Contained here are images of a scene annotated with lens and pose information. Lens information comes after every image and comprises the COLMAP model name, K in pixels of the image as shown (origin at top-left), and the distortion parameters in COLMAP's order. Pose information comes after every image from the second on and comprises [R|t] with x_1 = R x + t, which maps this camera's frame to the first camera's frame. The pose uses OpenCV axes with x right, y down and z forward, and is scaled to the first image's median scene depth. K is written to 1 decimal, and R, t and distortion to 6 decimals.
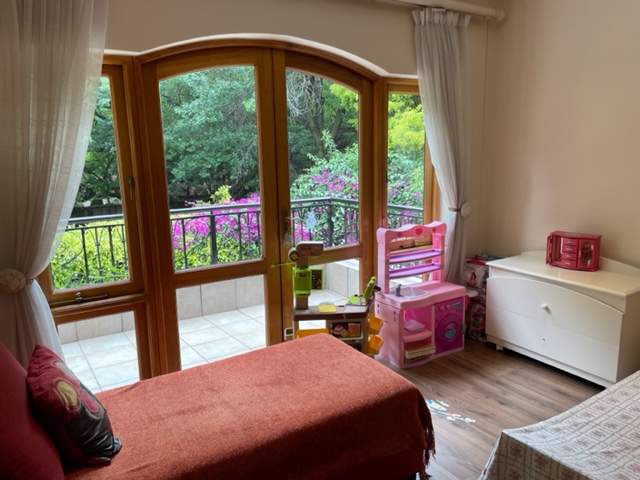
lens RADIAL K [[492.5, 0, 323.3], [0, 492.5, 239.5], [0, 0, 1]] dist [0.058007, -0.082279]
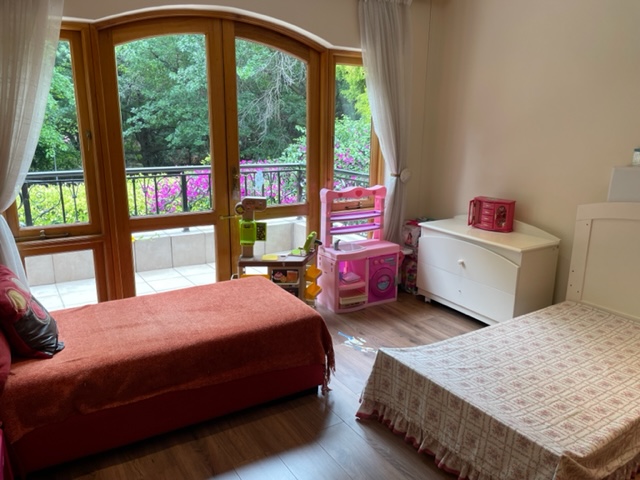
lens RADIAL K [[492.5, 0, 324.9], [0, 492.5, 244.1], [0, 0, 1]] dist [0.058007, -0.082279]
pose [[0.999381, 0.034967, -0.003842, 0.140902], [-0.034663, 0.997485, 0.061831, 0.036371], [0.005994, -0.061659, 0.998079, -0.127706]]
